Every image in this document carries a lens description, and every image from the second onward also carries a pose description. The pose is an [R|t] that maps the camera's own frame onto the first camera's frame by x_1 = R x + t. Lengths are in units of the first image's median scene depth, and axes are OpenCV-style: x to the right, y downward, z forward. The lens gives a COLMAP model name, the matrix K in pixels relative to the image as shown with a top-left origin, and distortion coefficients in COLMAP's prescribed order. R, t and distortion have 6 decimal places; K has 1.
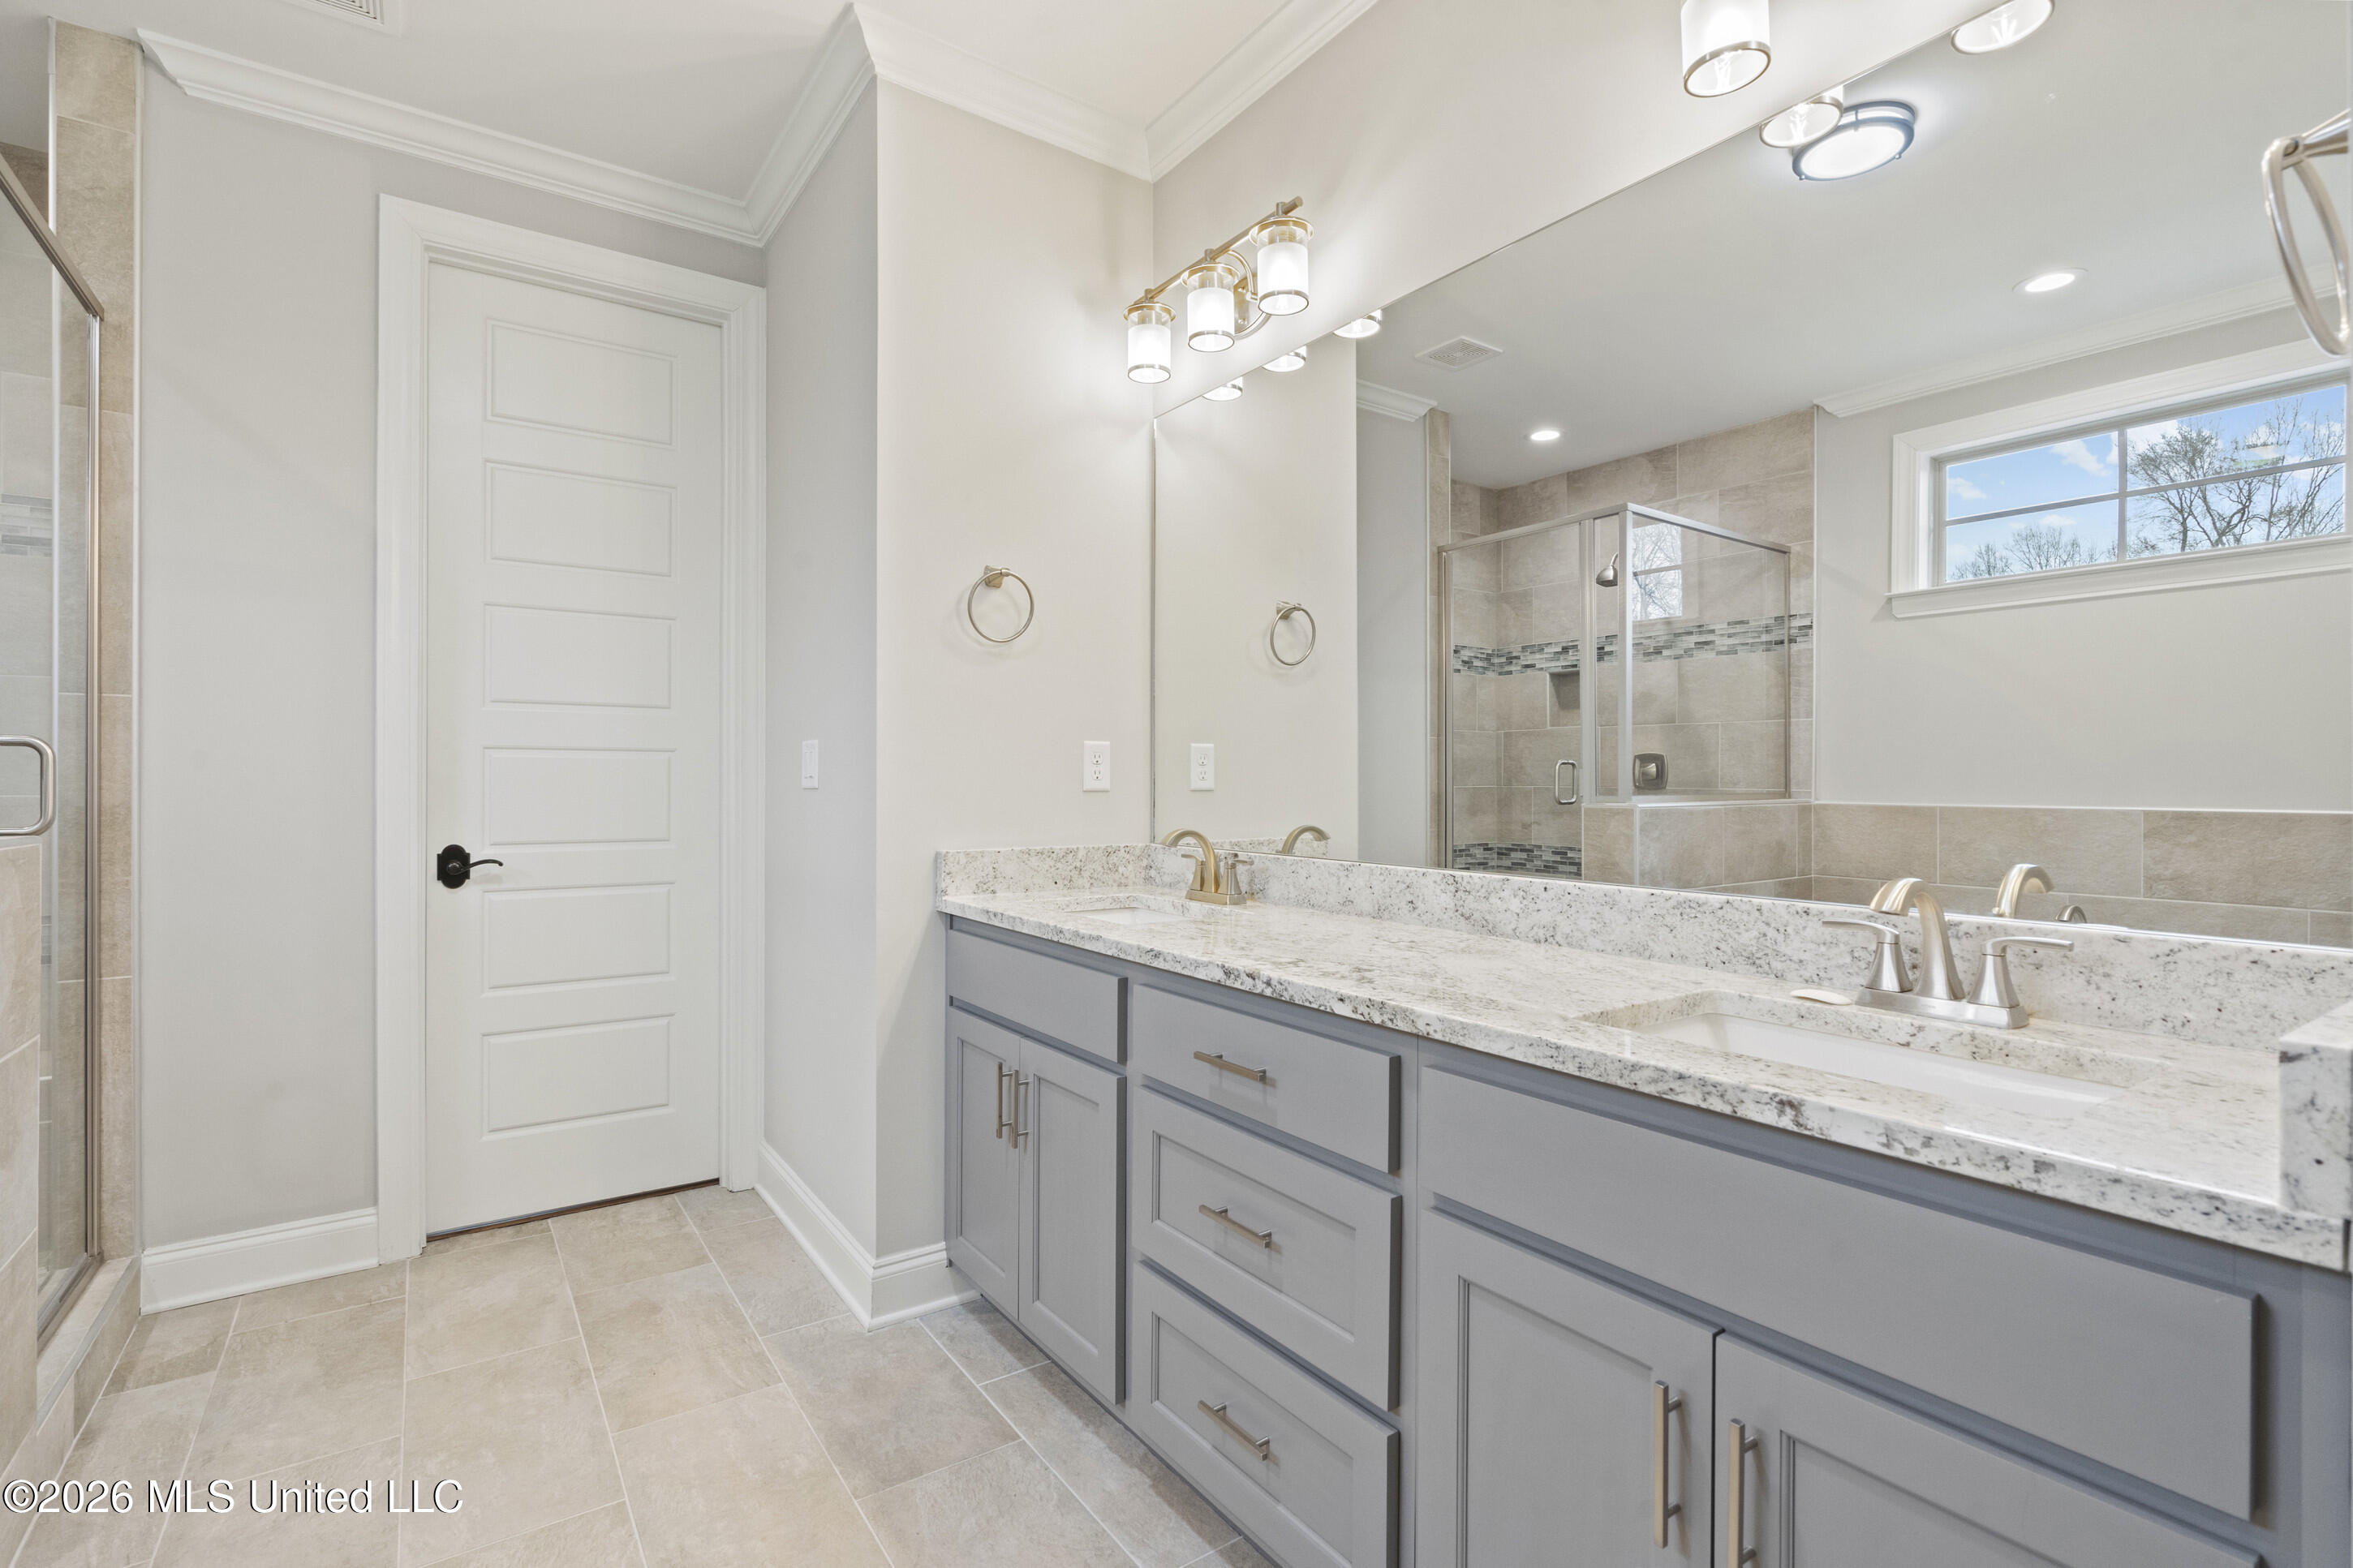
lens RADIAL K [[1100.9, 0, 1180.4], [0, 1100.9, 784.6], [0, 0, 1]] dist [-0.001041, -0.000686]
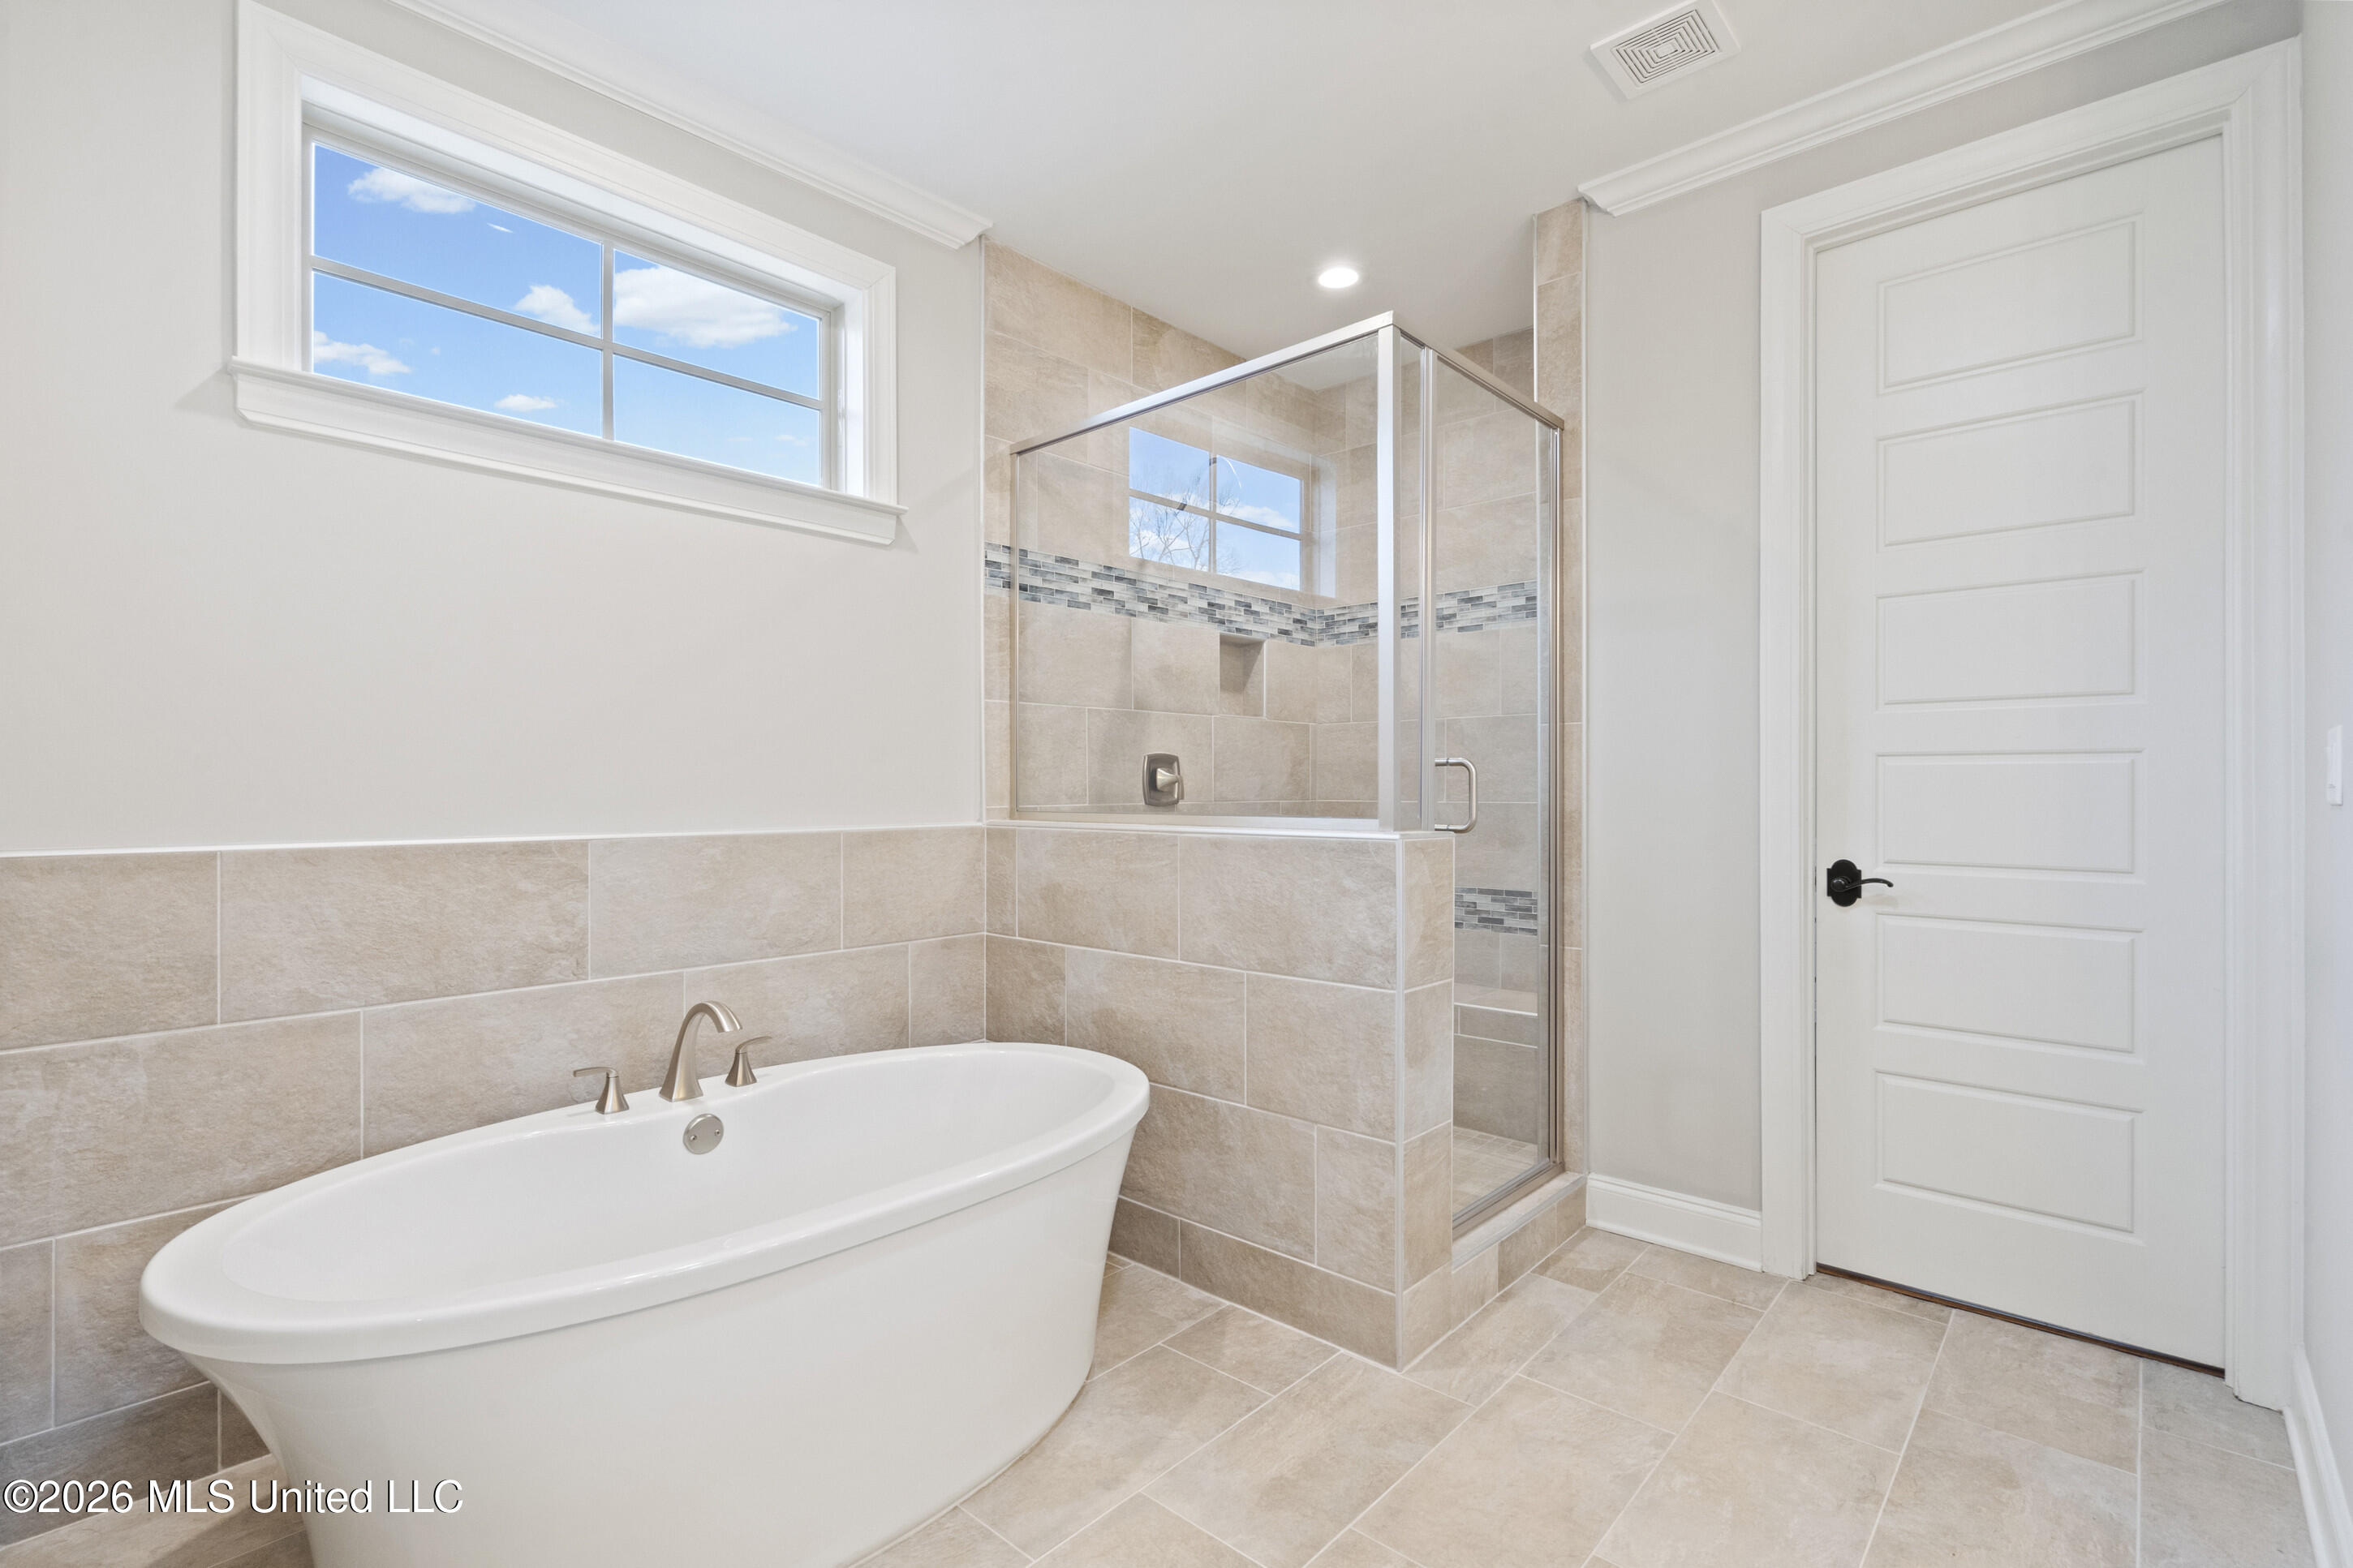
lens RADIAL K [[1079.6, 0, 1096.6], [0, 1079.6, 784.8], [0, 0, 1]] dist [0.001044, 0.000492]
pose [[0.193723, -0.004771, -0.981045, 0.137439], [-0.003500, 0.999978, -0.005555, -0.002188], [0.981050, 0.004510, 0.193702, 0.222341]]
